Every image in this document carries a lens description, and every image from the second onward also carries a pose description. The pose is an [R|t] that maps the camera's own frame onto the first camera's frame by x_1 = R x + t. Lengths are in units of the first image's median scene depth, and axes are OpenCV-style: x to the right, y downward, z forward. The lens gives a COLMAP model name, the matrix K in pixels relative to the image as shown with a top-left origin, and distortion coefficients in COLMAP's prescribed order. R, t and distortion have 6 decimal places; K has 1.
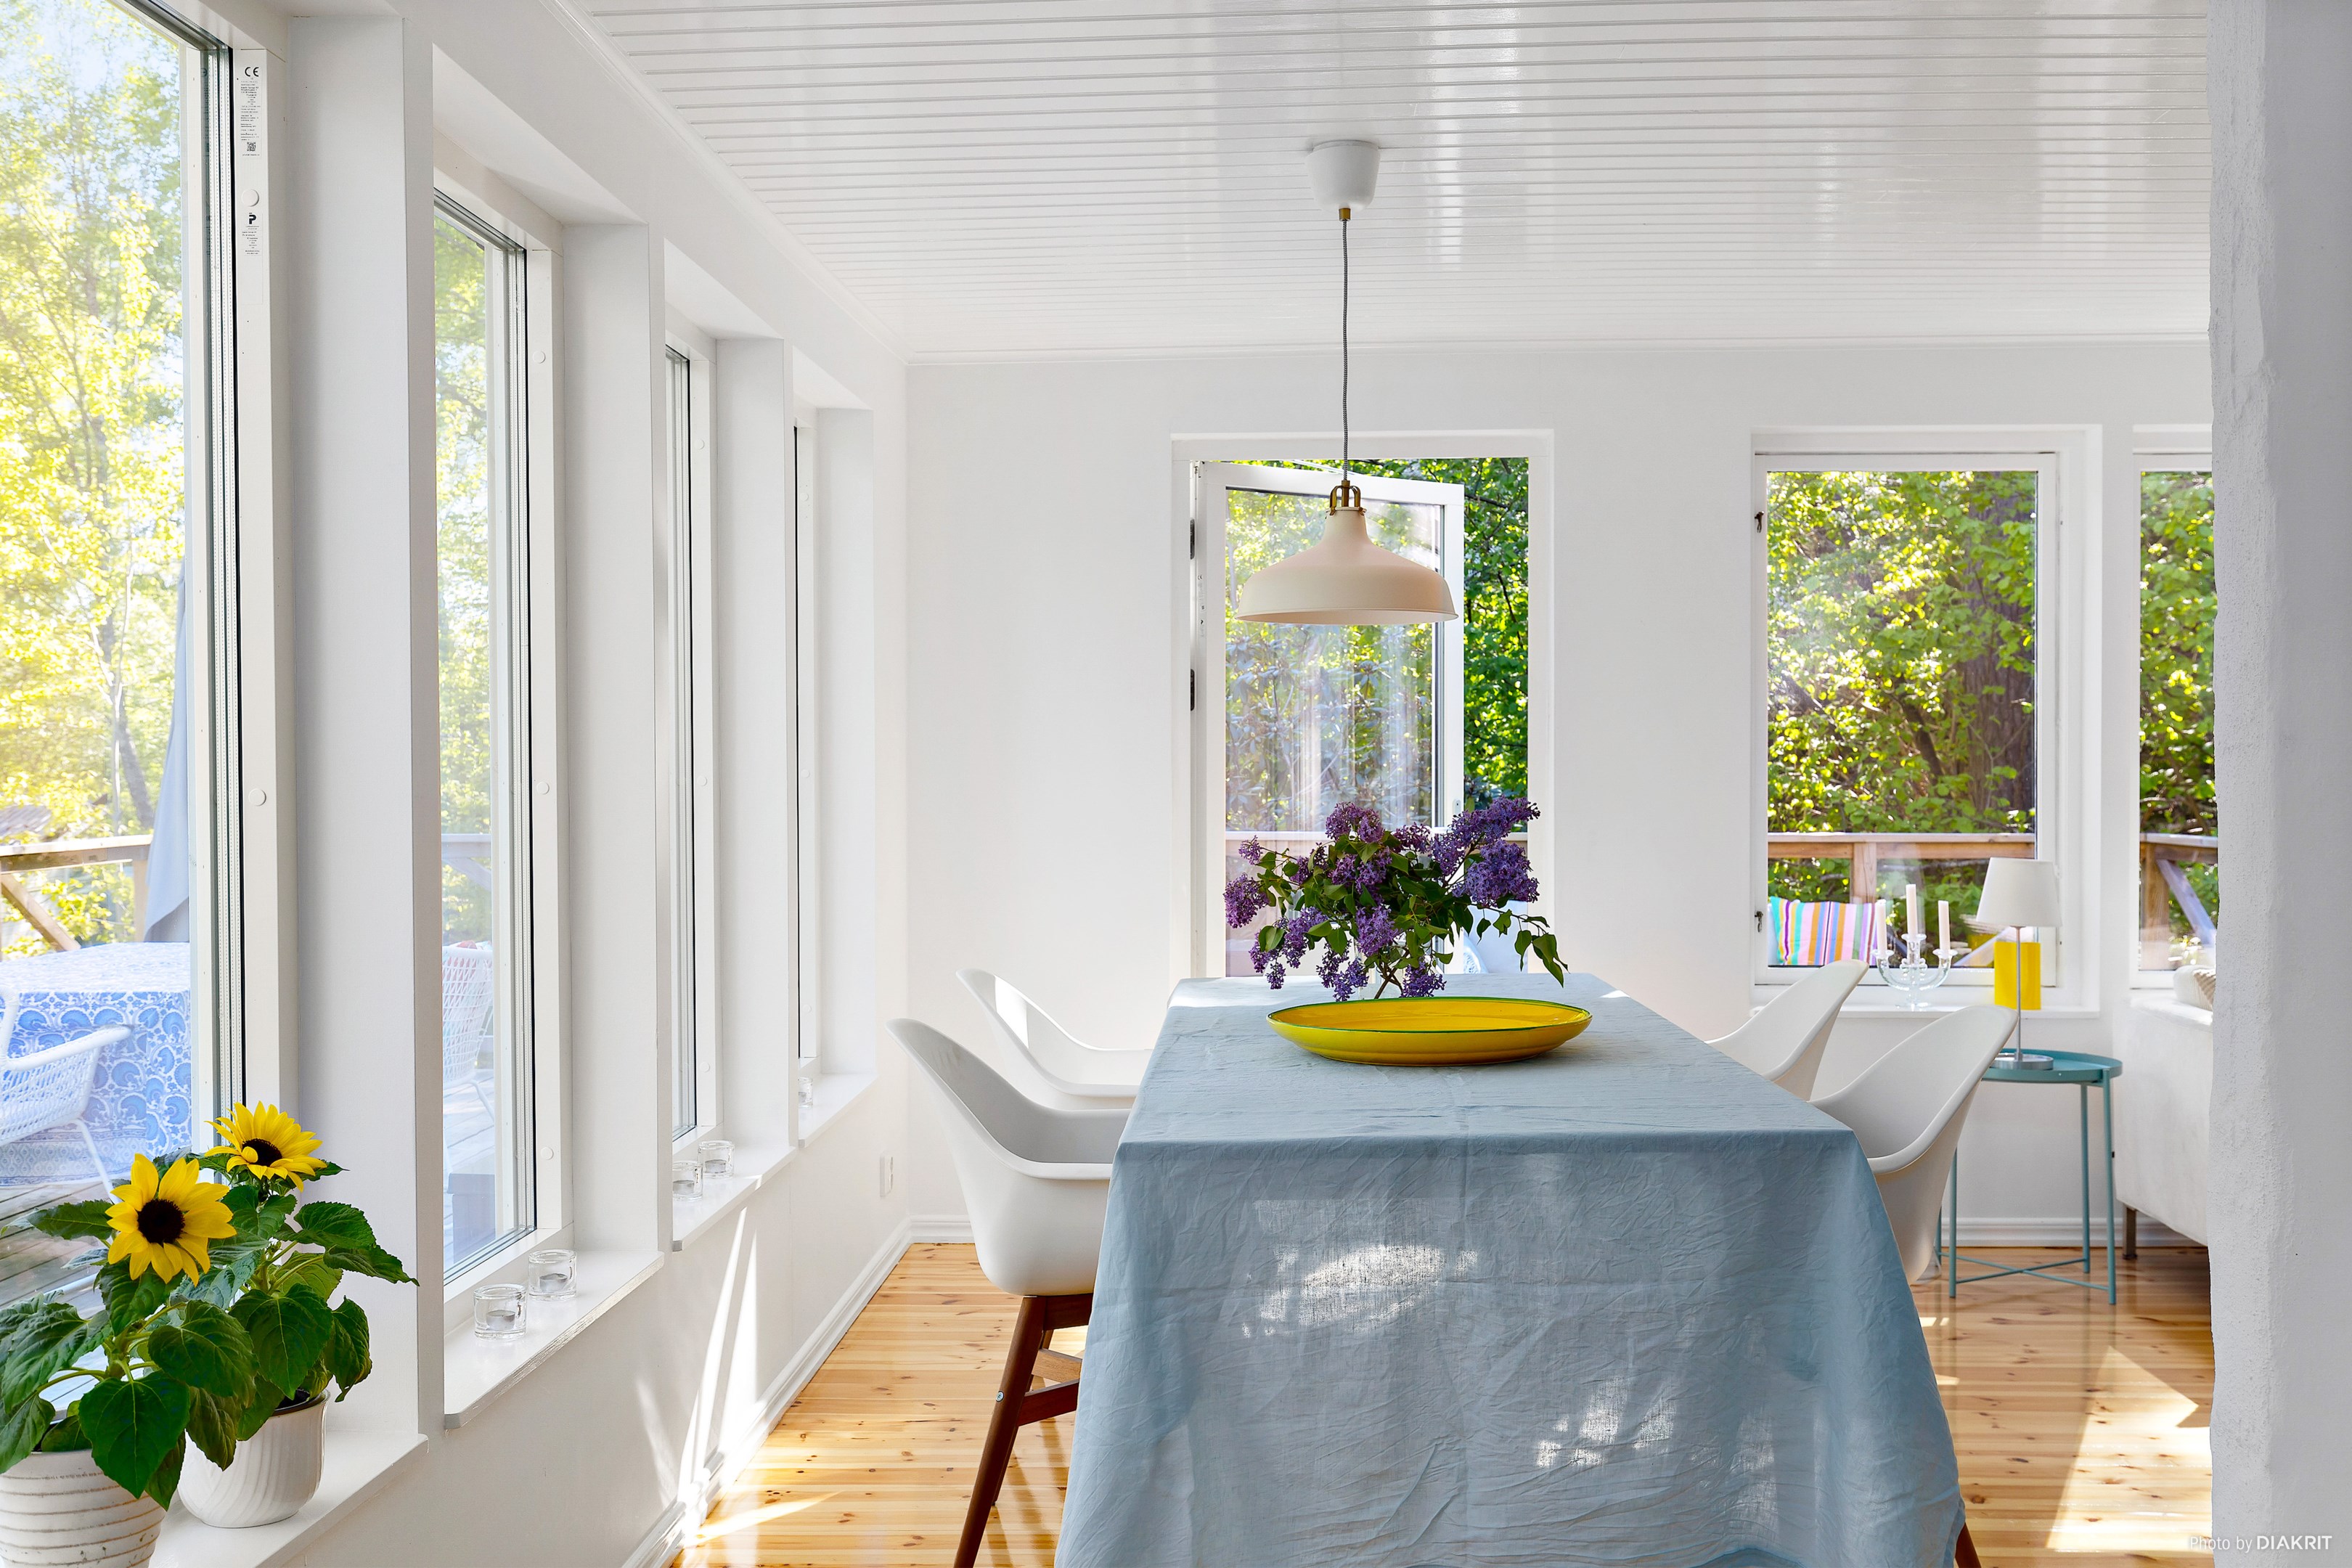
lens RADIAL K [[2359.3, 0, 1175.8], [0, 2359.3, 783.9], [0, 0, 1]] dist [-0.004197, 0.000000]
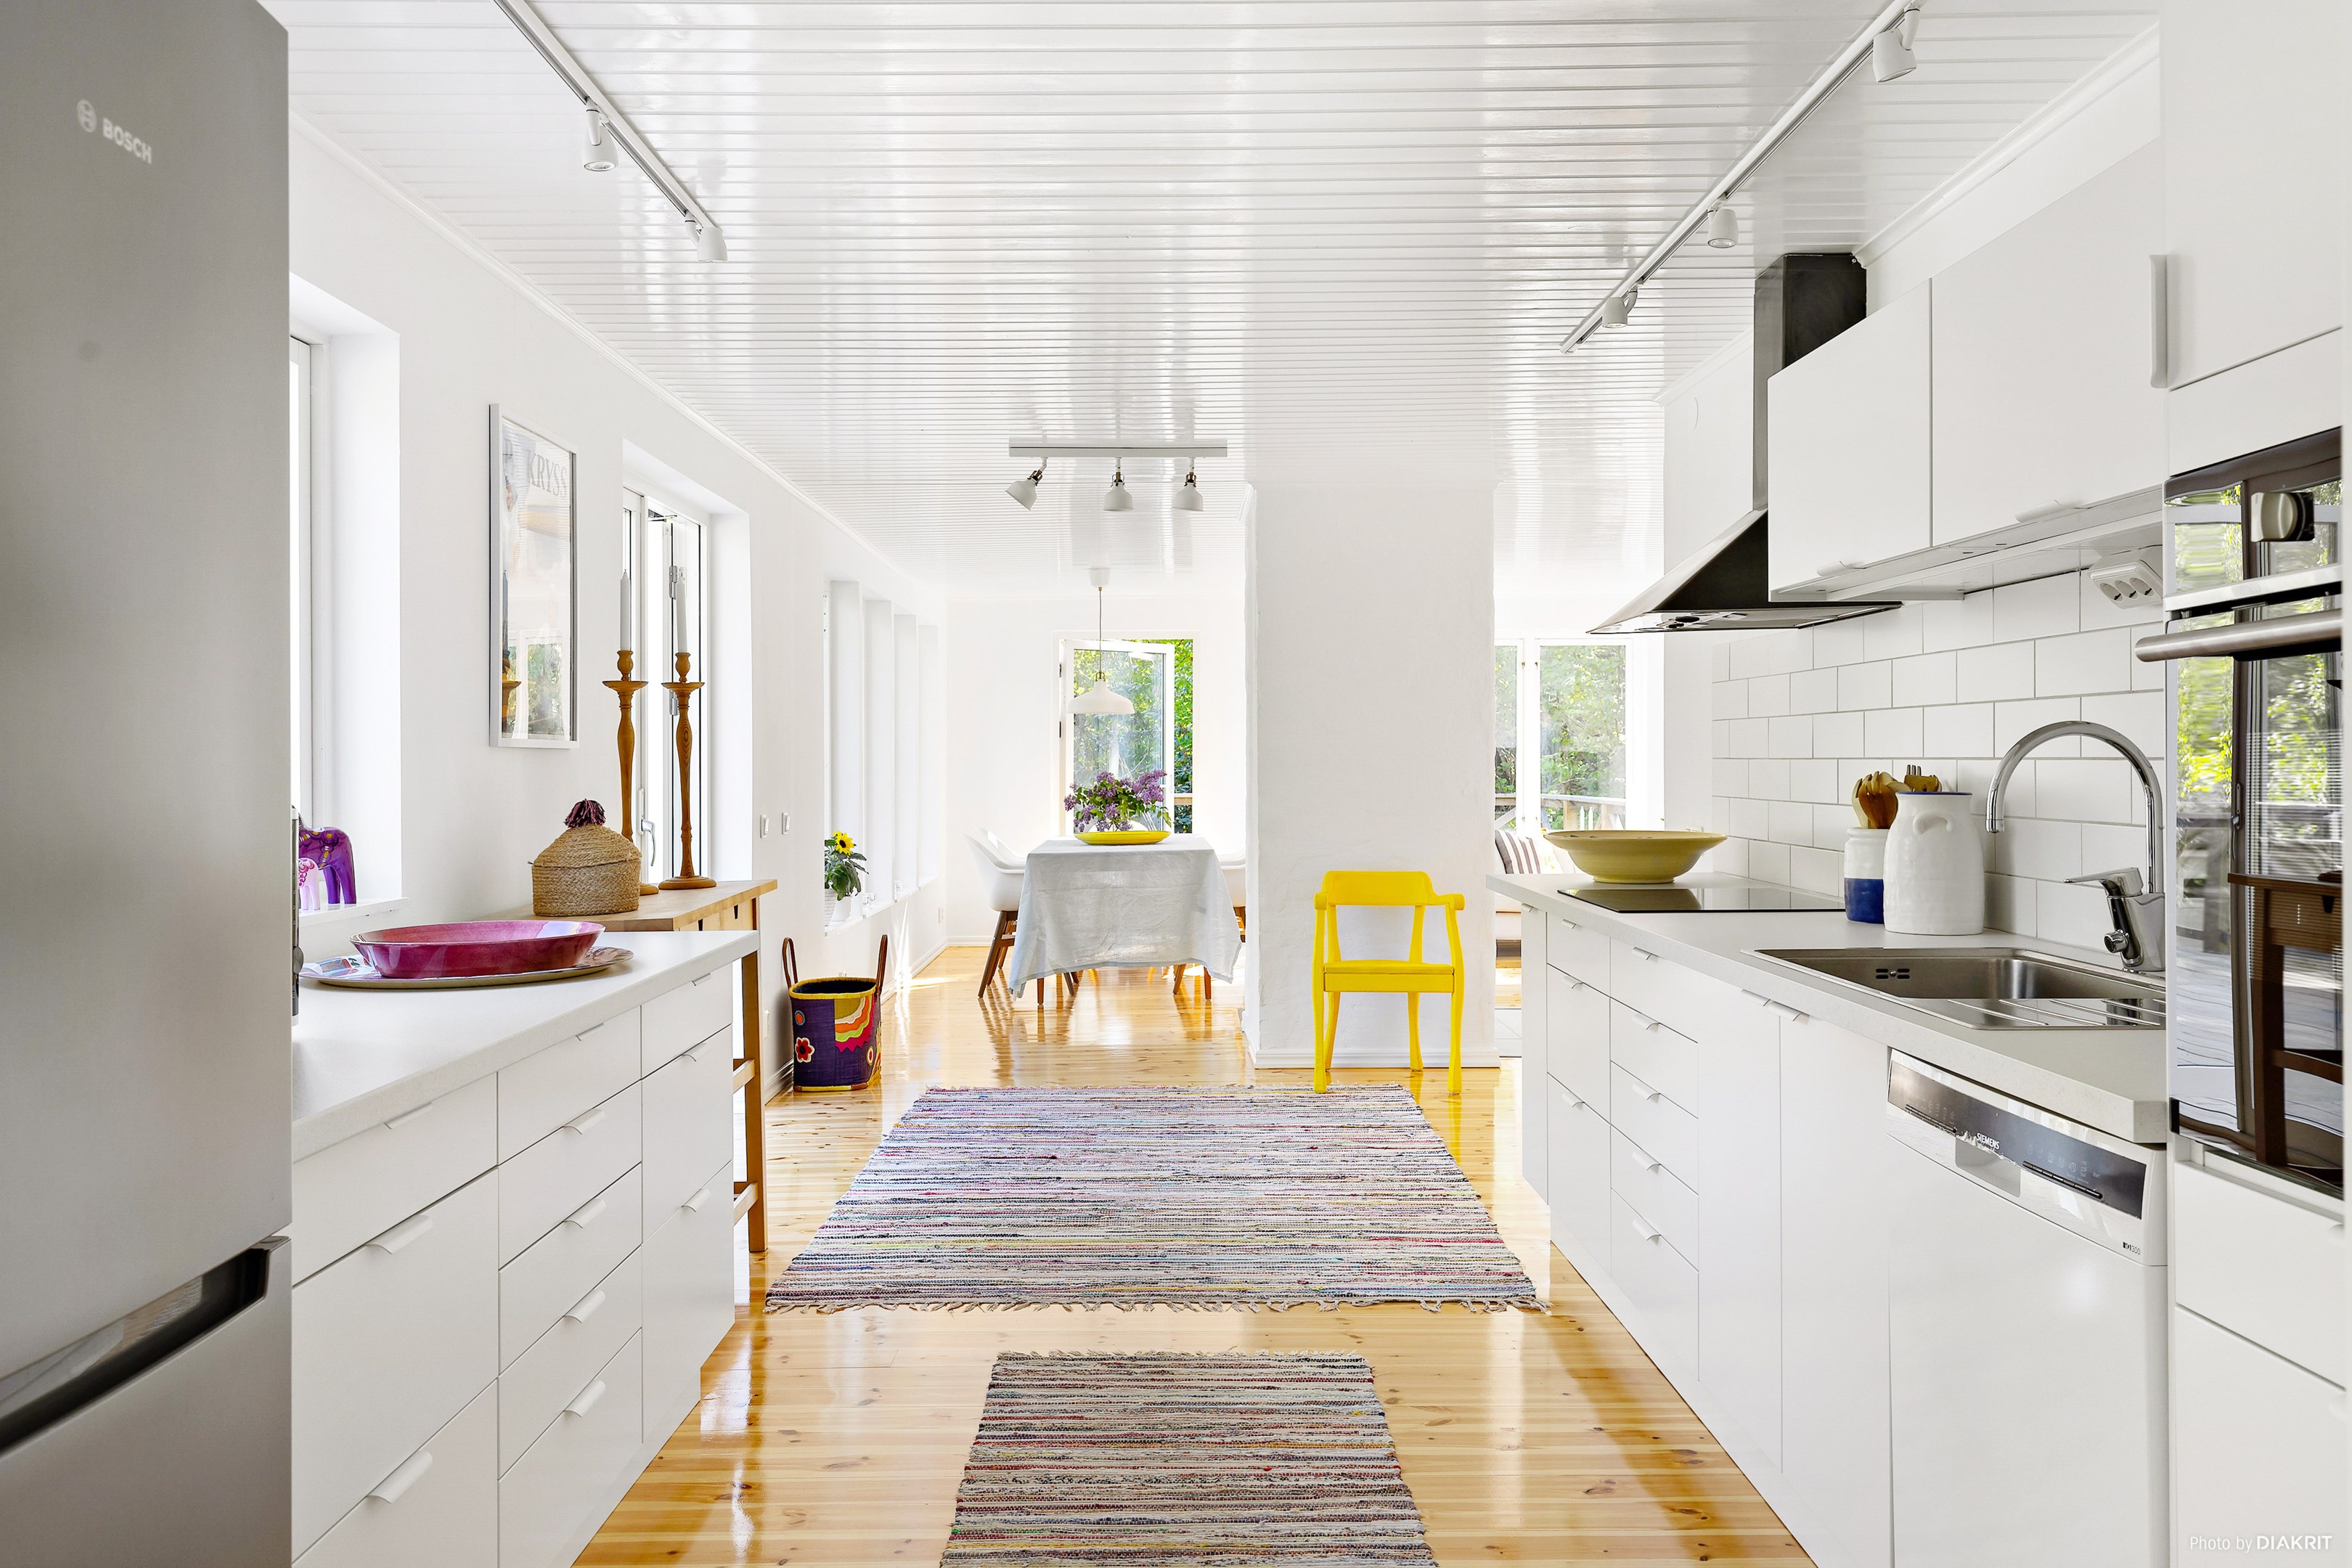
lens RADIAL K [[1833.8, 0, 1173.6], [0, 1833.8, 777.5], [0, 0, 1]] dist [0.001649, 0.000021]
pose [[0.998942, 0.009548, 0.044989, 0.055046], [-0.009311, 0.999942, -0.005474, 0.029011], [-0.045039, 0.005049, 0.998972, -1.392749]]
